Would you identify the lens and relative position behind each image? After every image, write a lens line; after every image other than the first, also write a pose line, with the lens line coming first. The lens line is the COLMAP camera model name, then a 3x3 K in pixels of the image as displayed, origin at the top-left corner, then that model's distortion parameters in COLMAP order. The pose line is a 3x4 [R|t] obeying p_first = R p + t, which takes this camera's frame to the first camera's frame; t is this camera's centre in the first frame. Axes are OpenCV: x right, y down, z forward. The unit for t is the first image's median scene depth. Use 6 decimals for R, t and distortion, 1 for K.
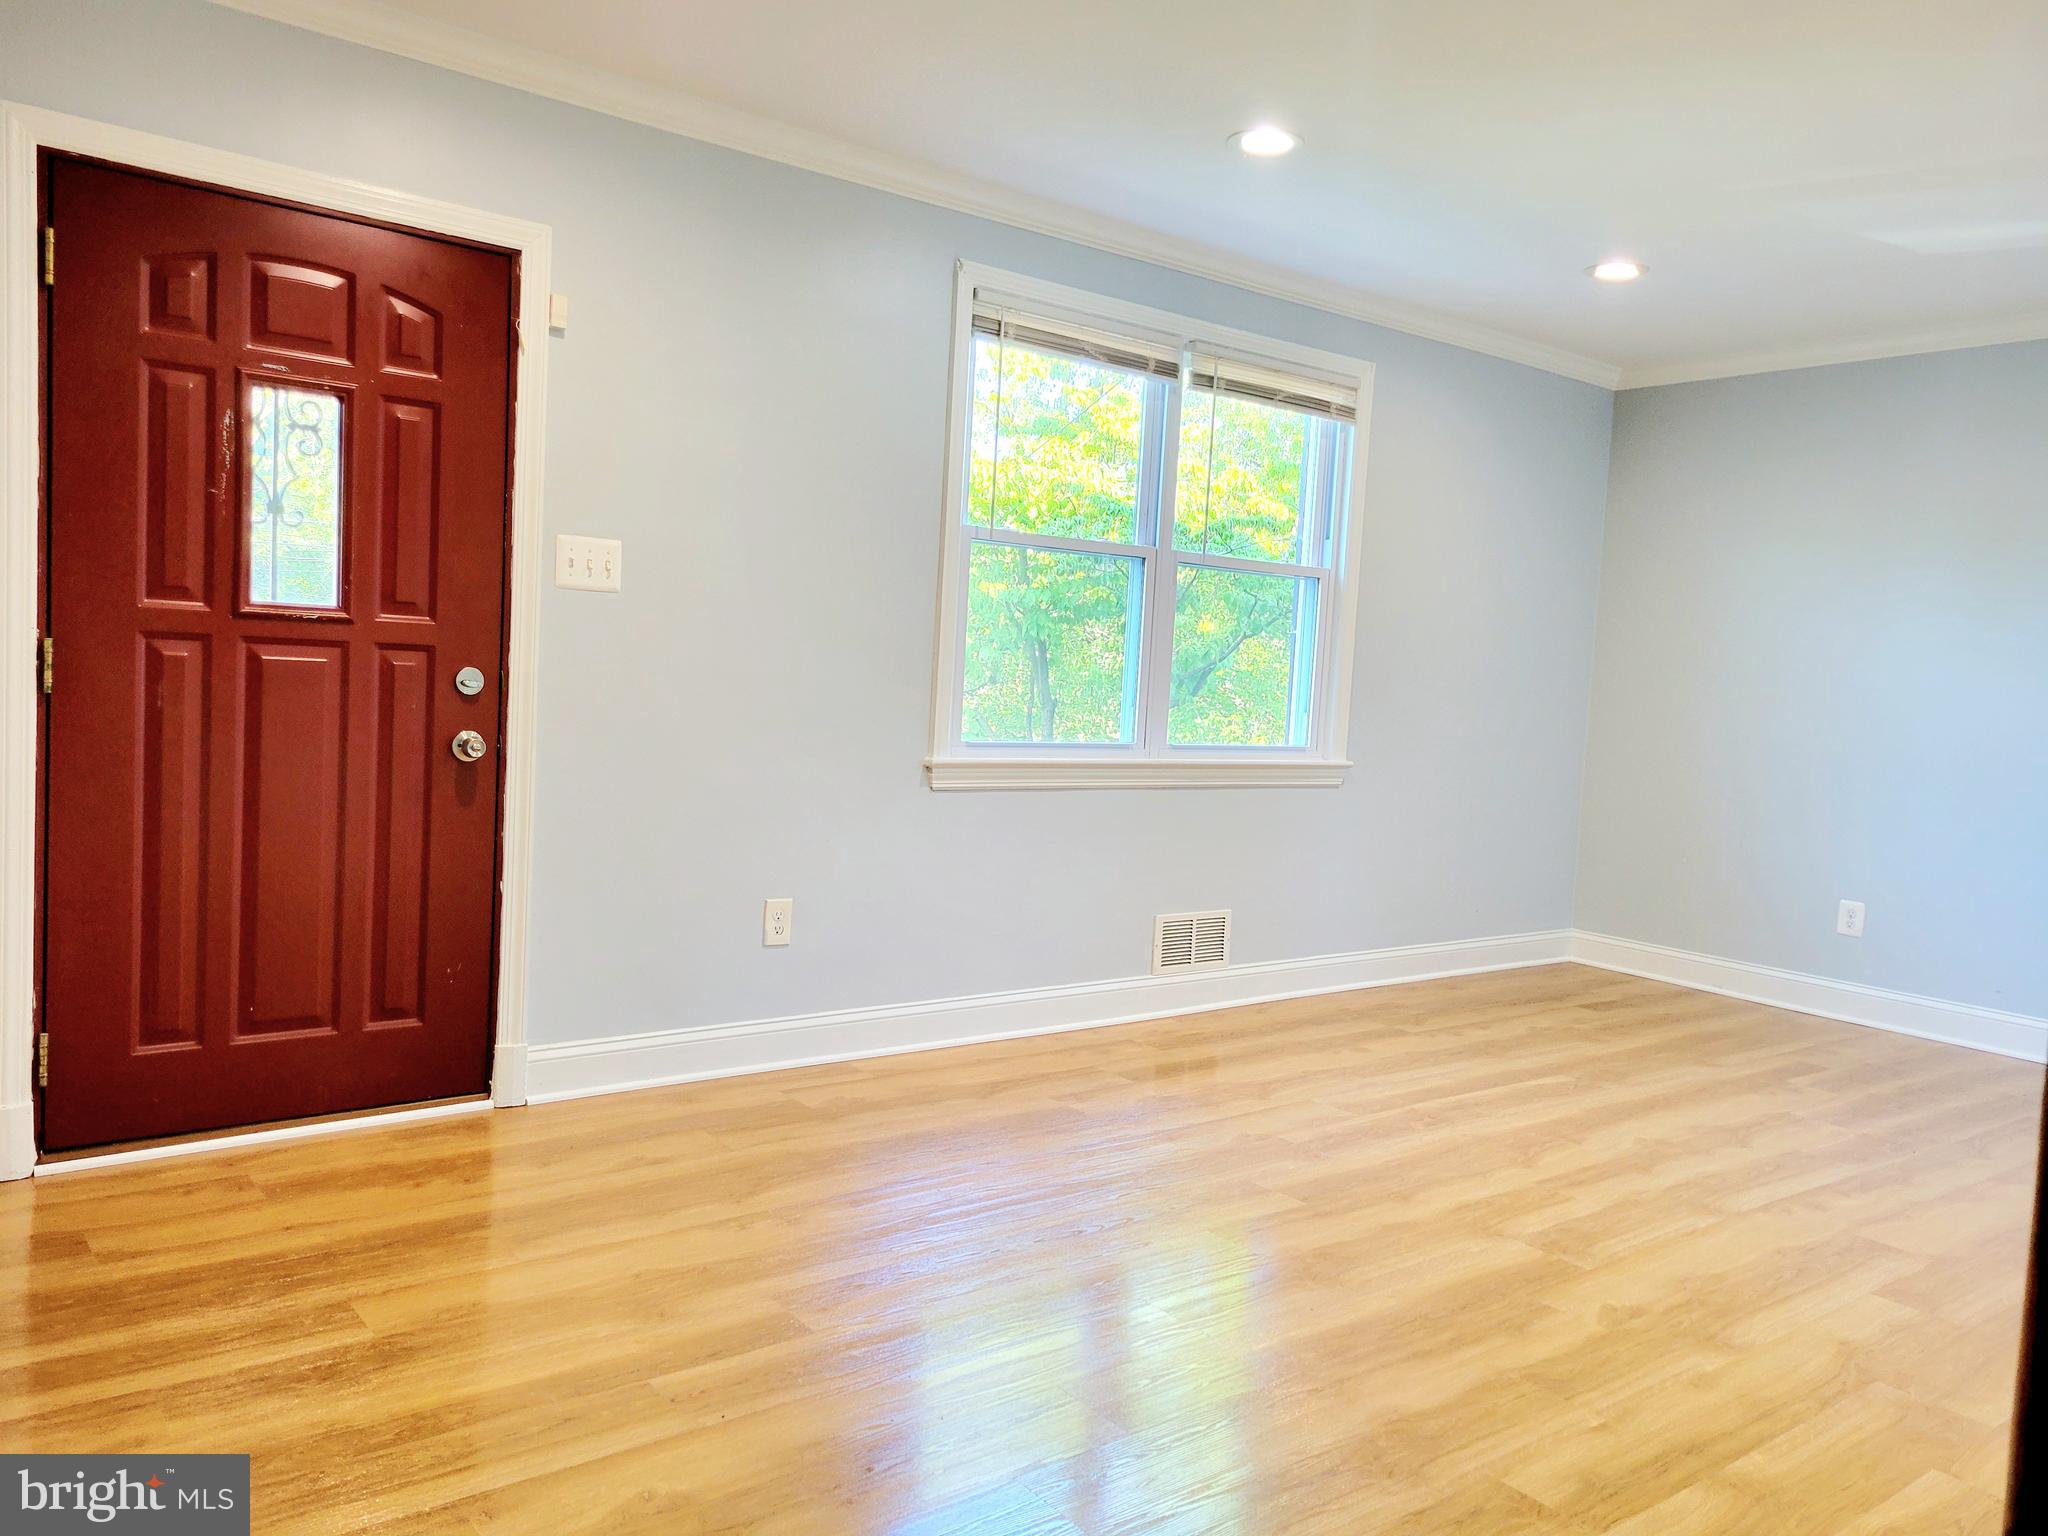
lens RADIAL K [[1545.2, 0, 1035.9], [0, 1545.2, 771.5], [0, 0, 1]] dist [0.031901, -0.010126]
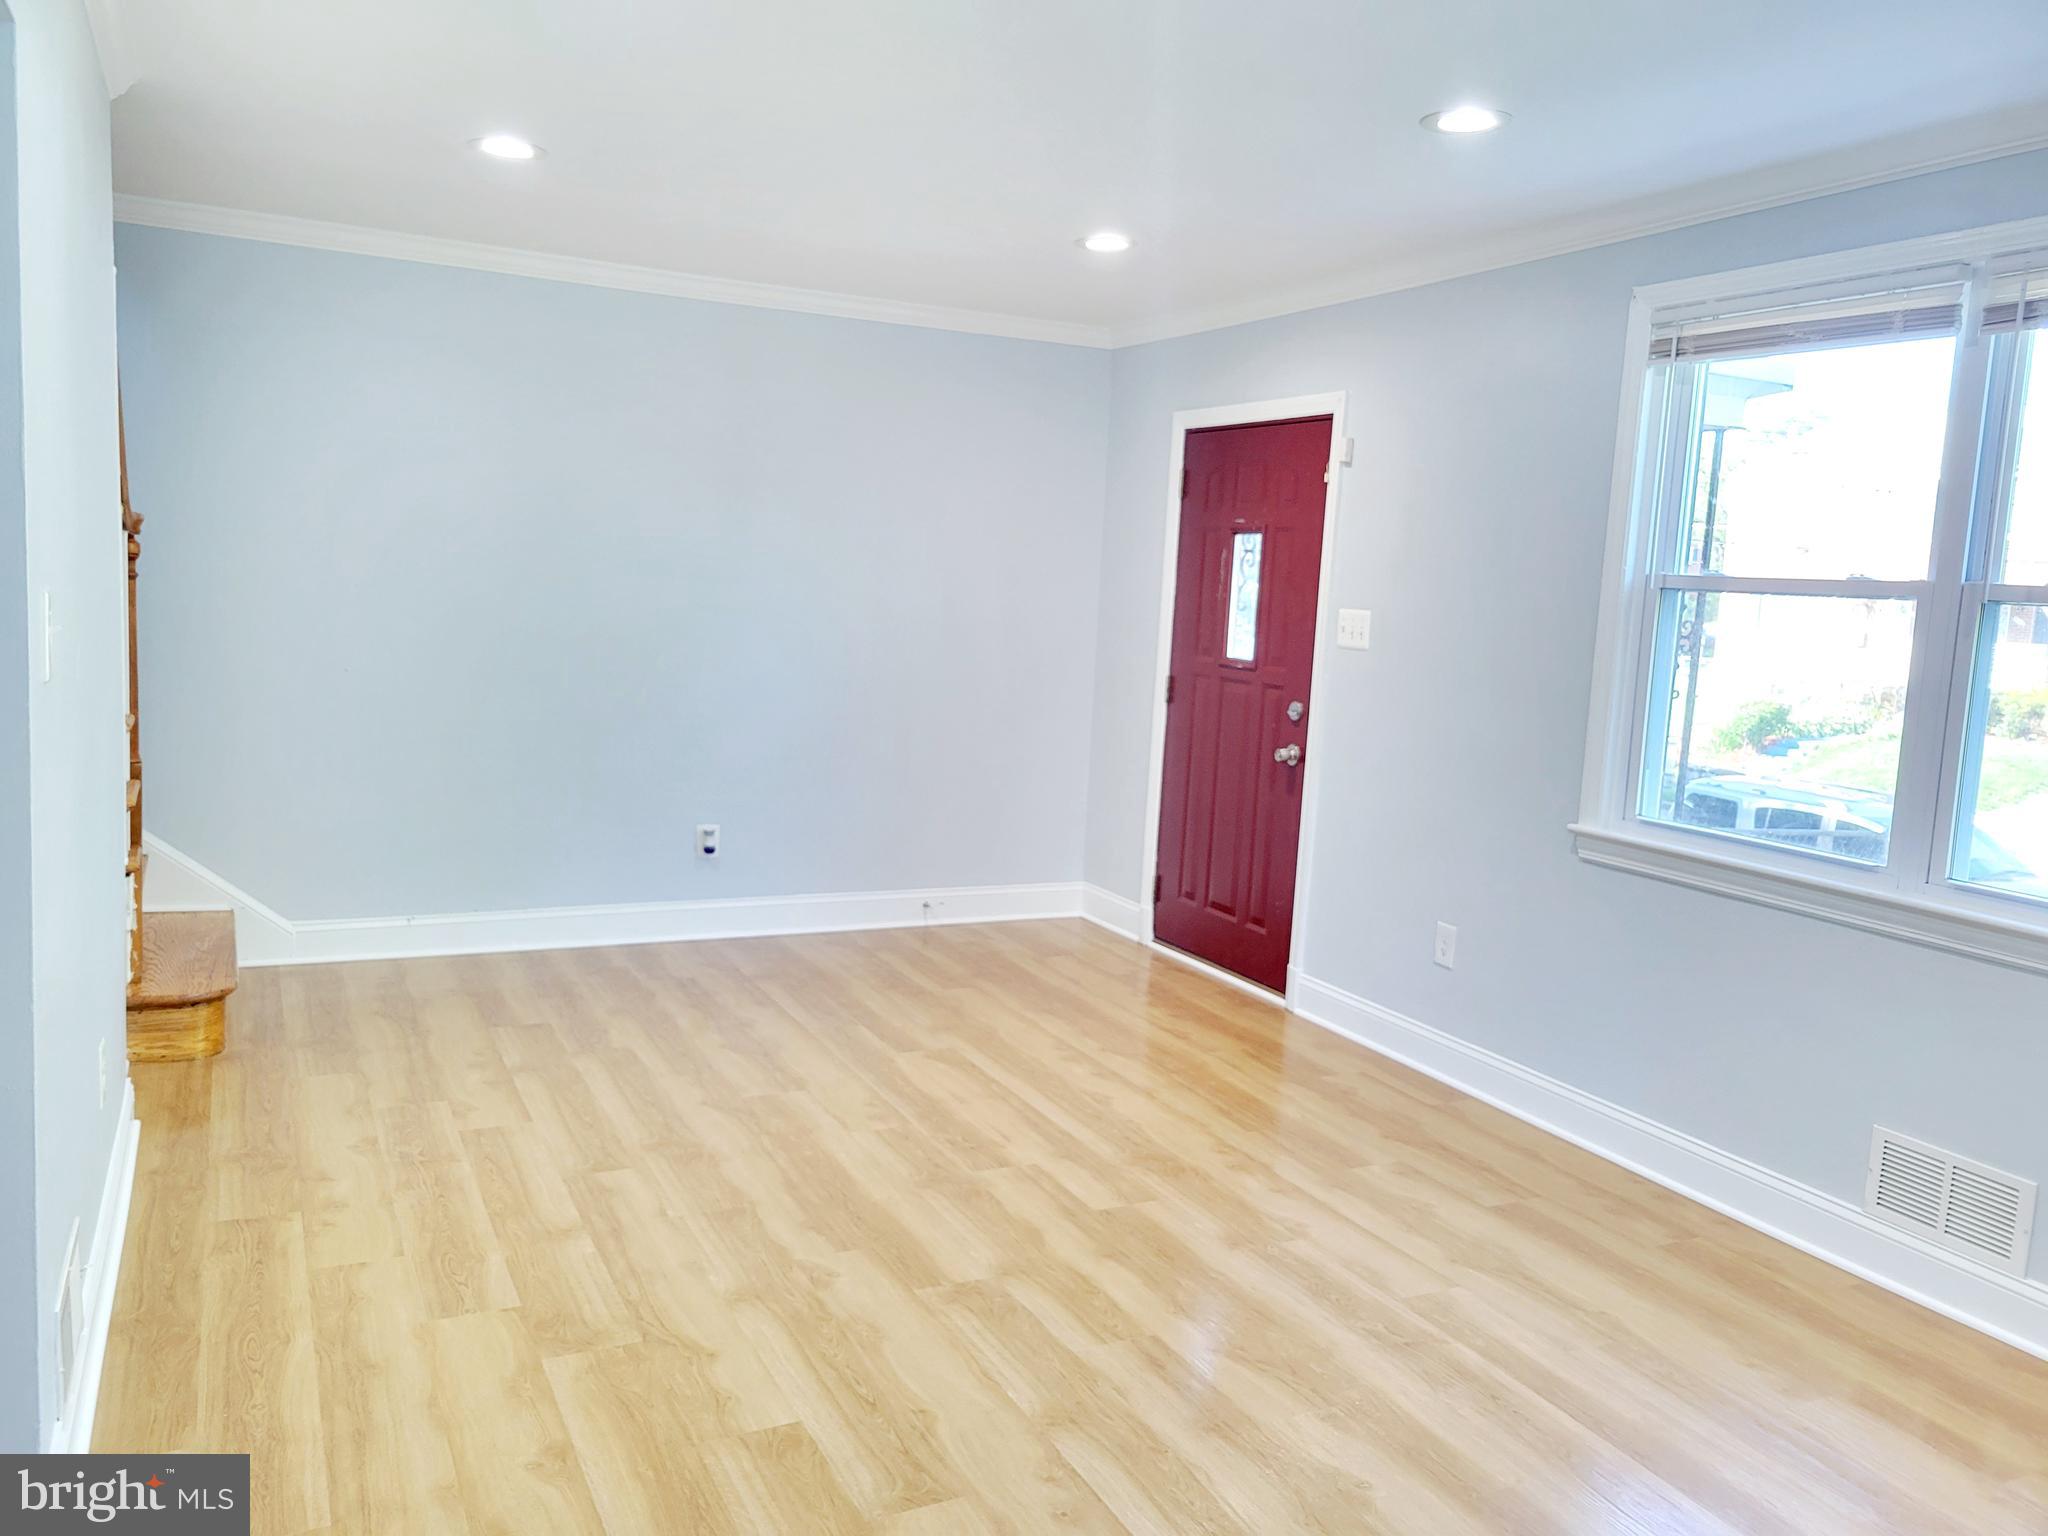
lens RADIAL K [[1545.2, 0, 1035.9], [0, 1545.2, 771.5], [0, 0, 1]] dist [0.031901, -0.010126]
pose [[-0.194308, 0.060325, -0.979084, 1.033072], [-0.134110, 0.987102, 0.087435, -0.089320], [0.971730, 0.148295, -0.183712, 0.956542]]
